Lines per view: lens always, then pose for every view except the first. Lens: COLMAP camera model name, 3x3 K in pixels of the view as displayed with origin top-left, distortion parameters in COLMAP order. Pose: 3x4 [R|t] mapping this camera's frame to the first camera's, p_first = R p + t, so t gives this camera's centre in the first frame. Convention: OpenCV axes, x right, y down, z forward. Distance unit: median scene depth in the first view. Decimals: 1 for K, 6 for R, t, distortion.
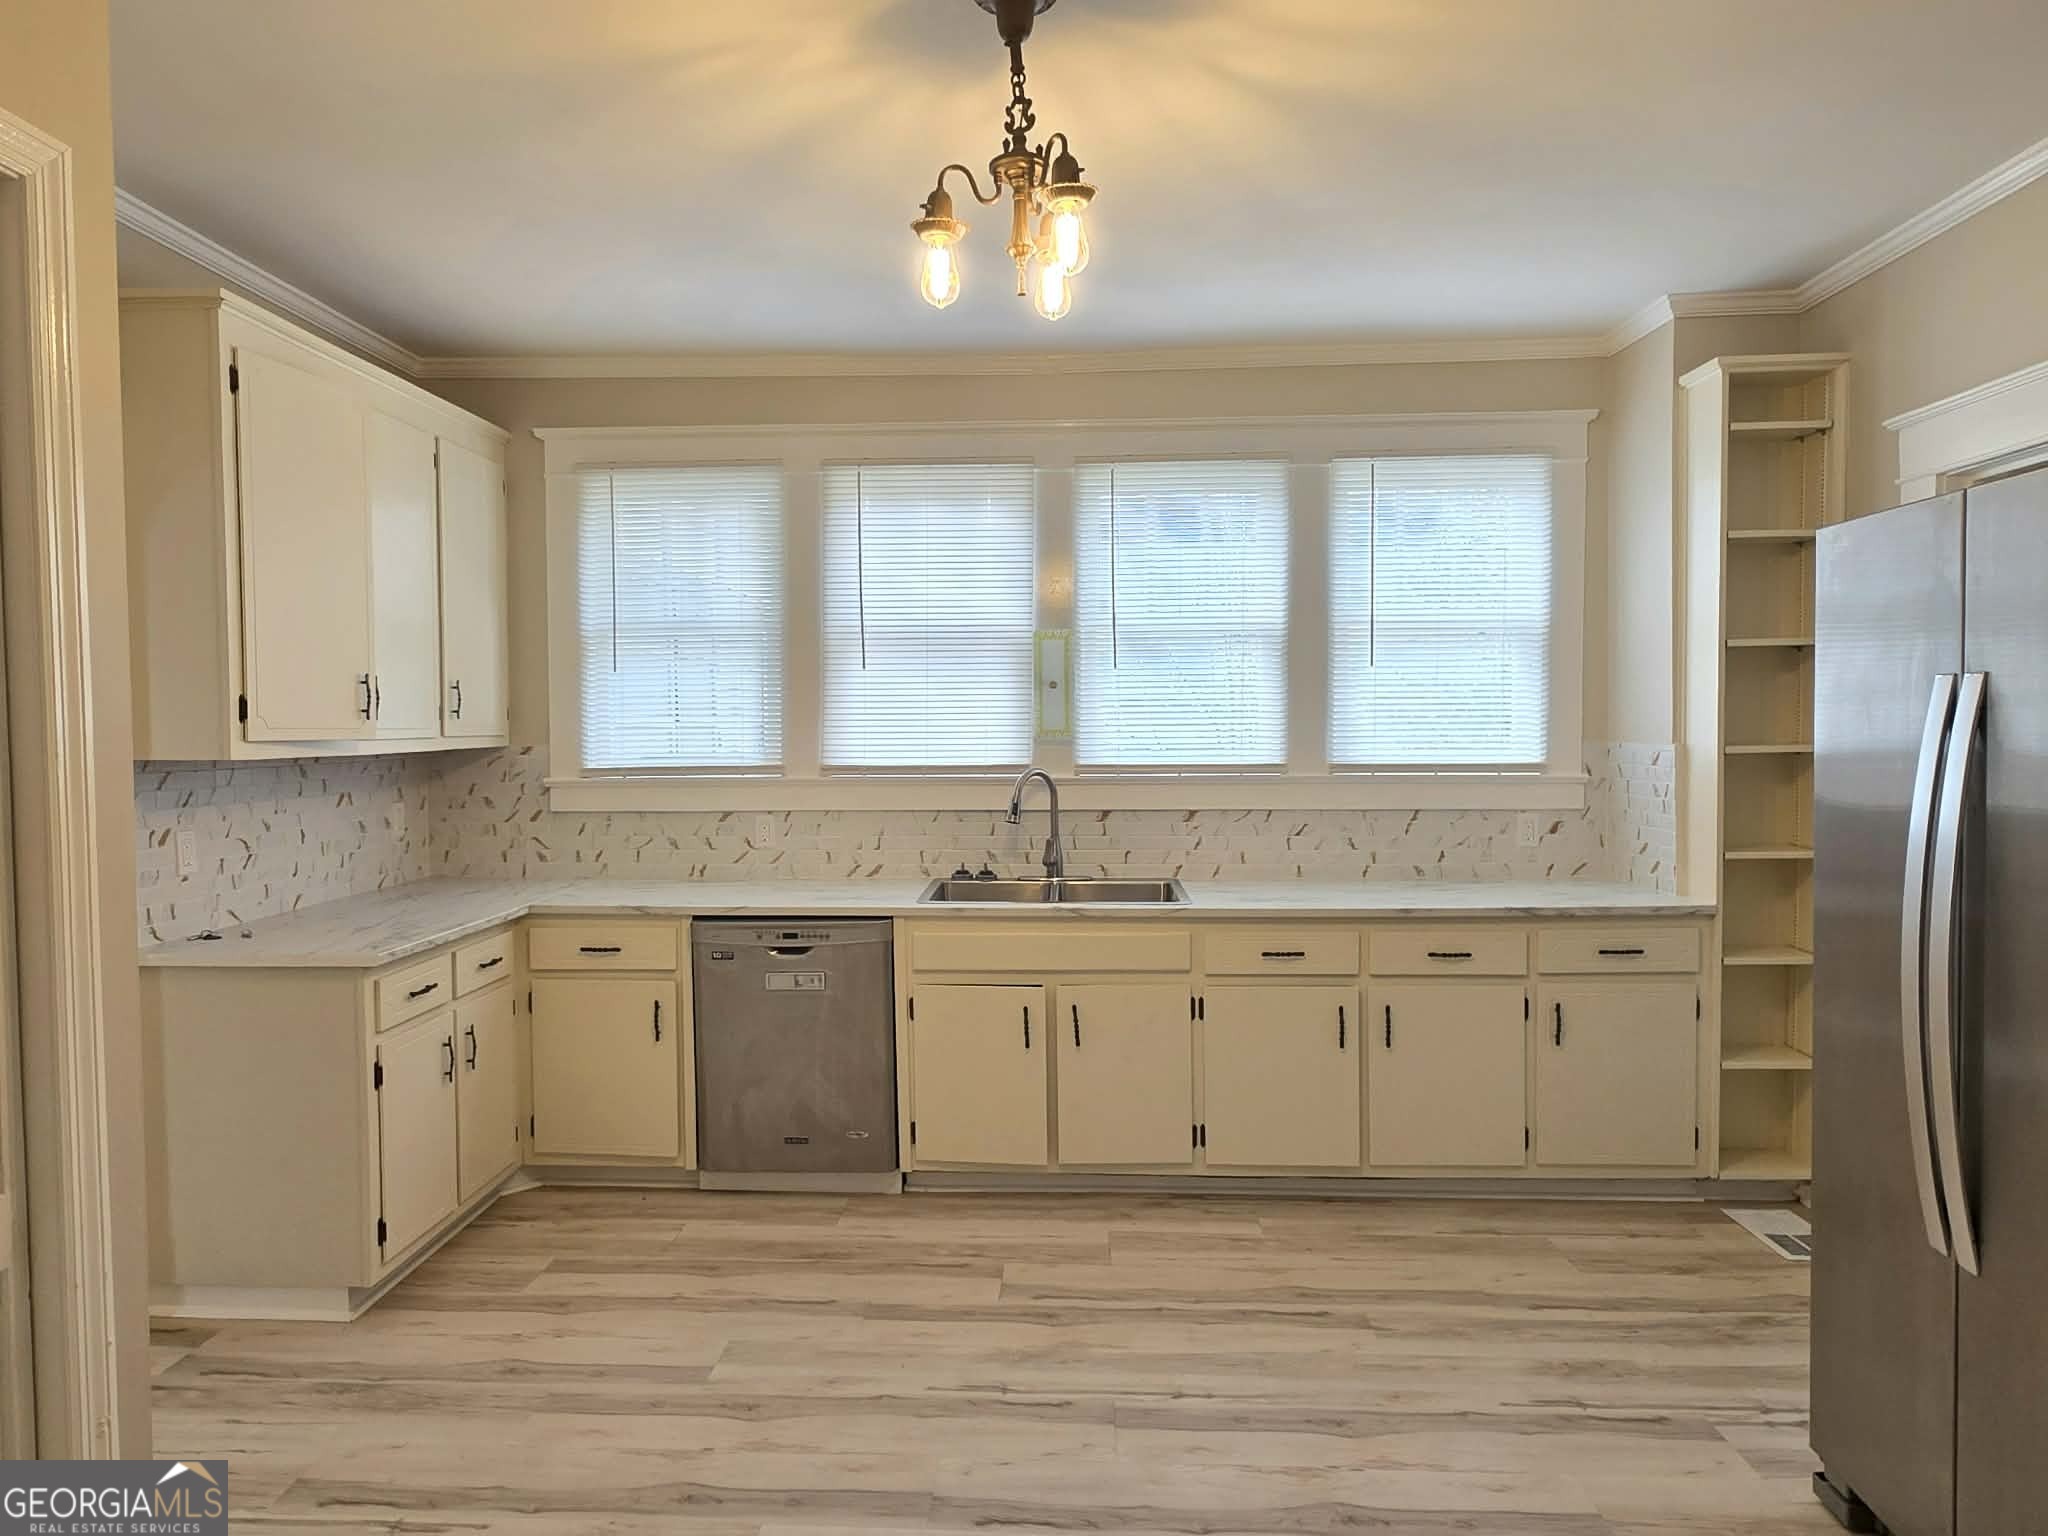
lens RADIAL K [[1244.1, 0, 1009.6], [0, 1244.1, 776.1], [0, 0, 1]] dist [0.005500, -0.001017]
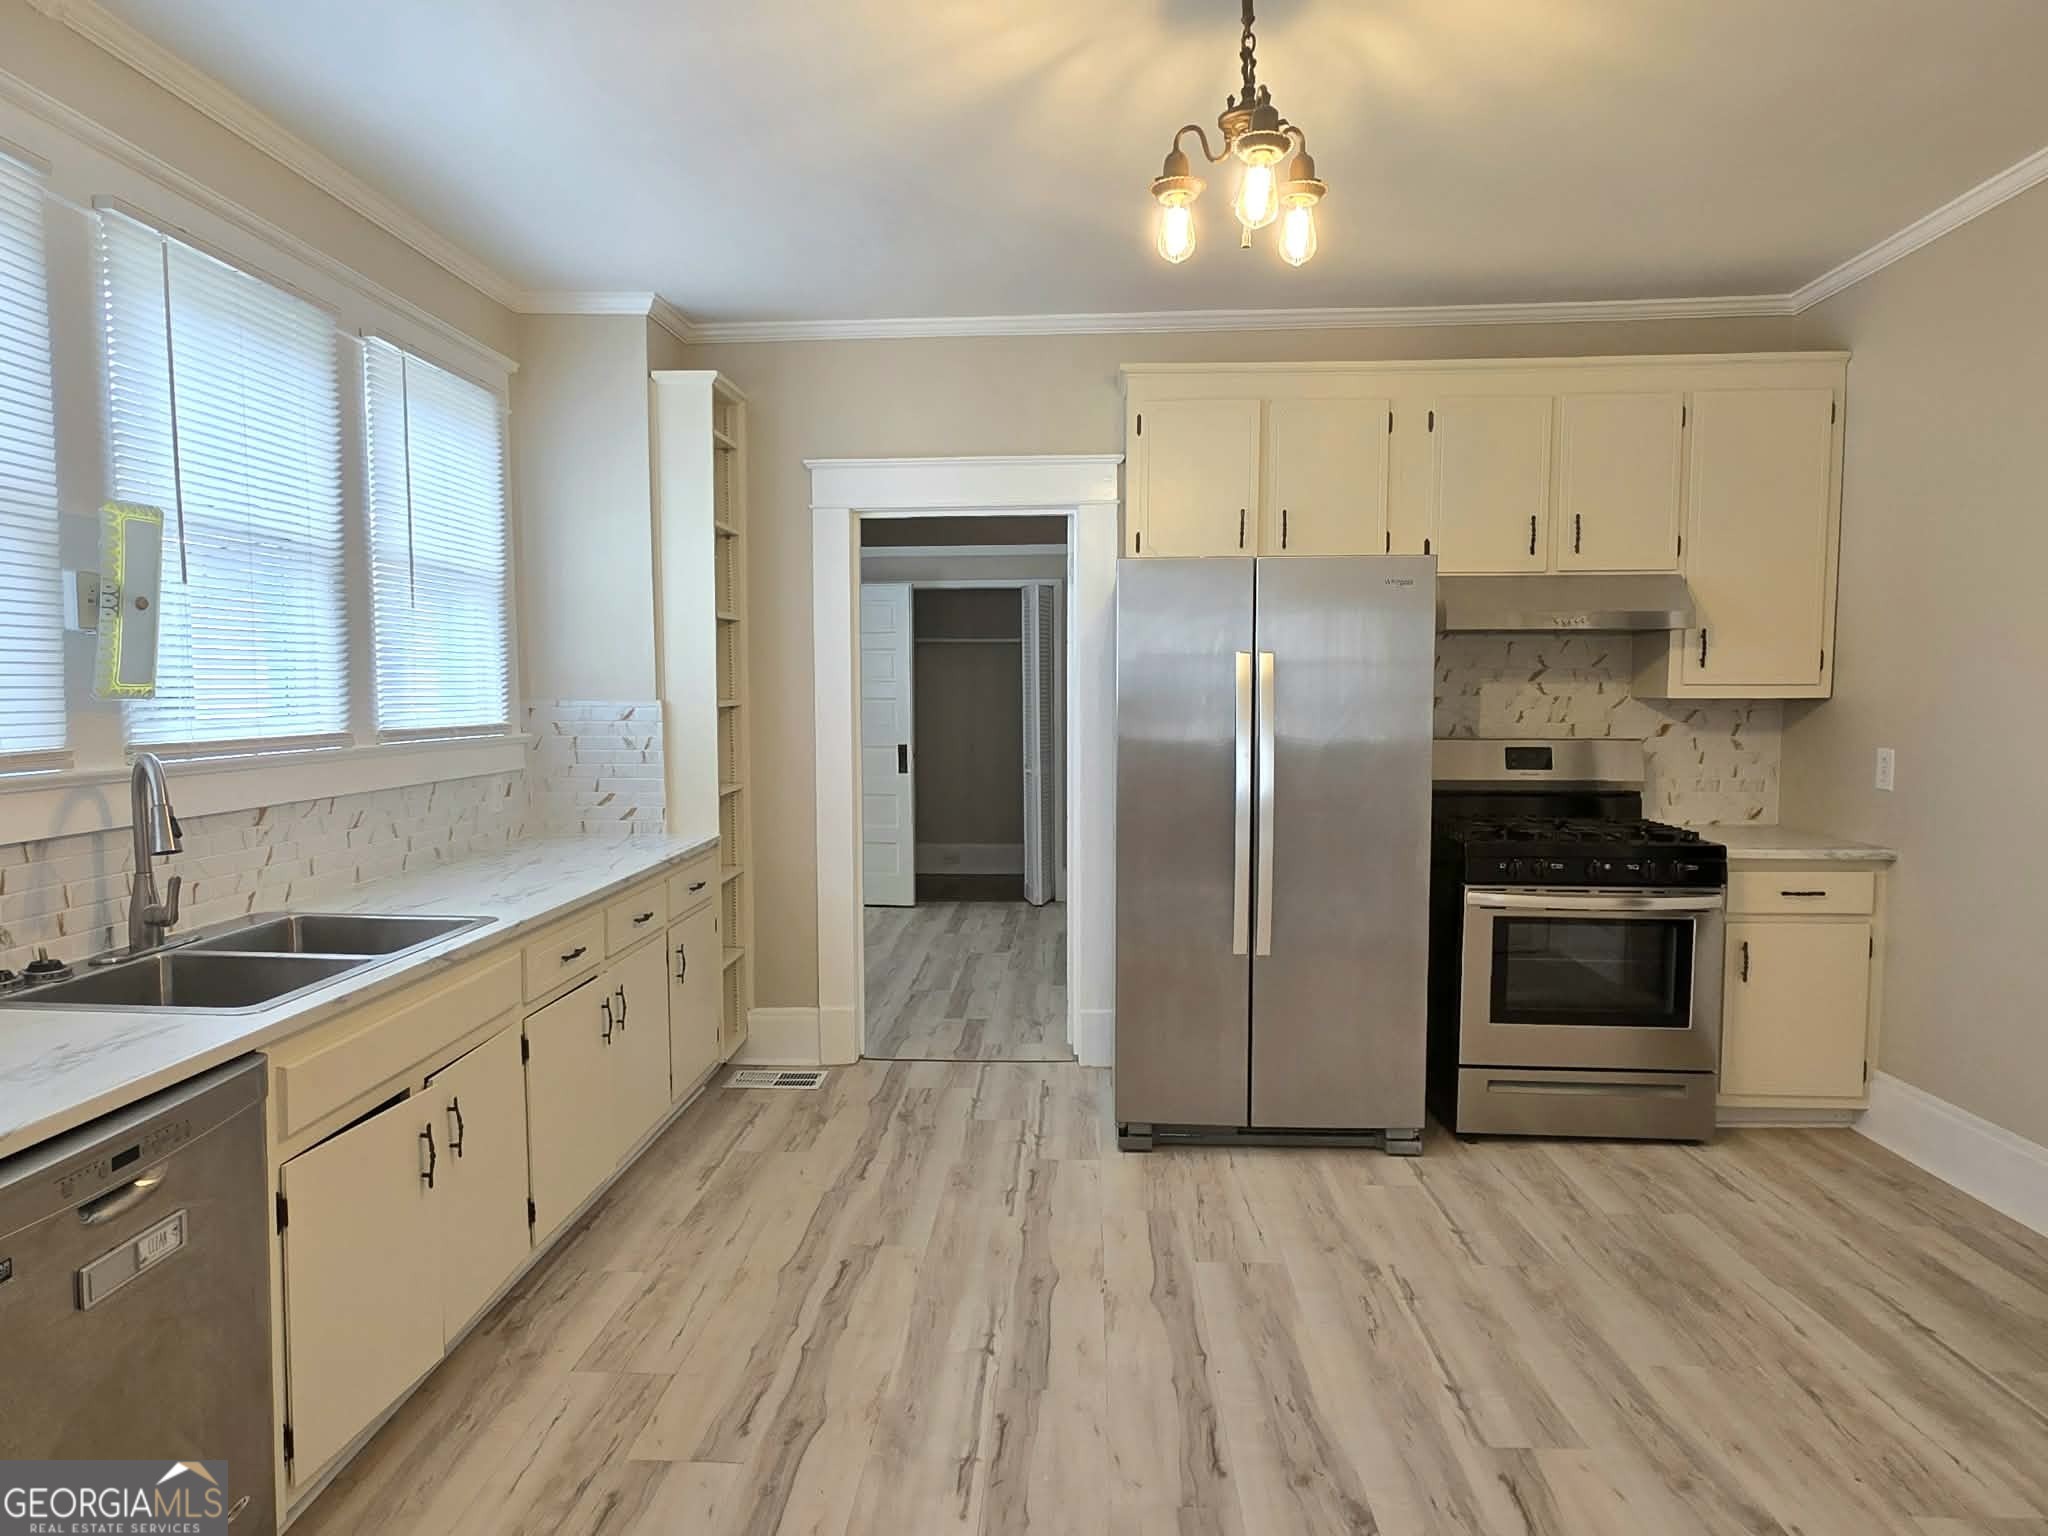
lens RADIAL K [[1244.1, 0, 1009.6], [0, 1244.1, 776.1], [0, 0, 1]] dist [0.005500, -0.001017]
pose [[0.008042, -0.066228, 0.997772, -0.650093], [0.042961, 0.996906, 0.065824, -0.020294], [-0.999044, 0.042336, 0.010862, 0.748725]]
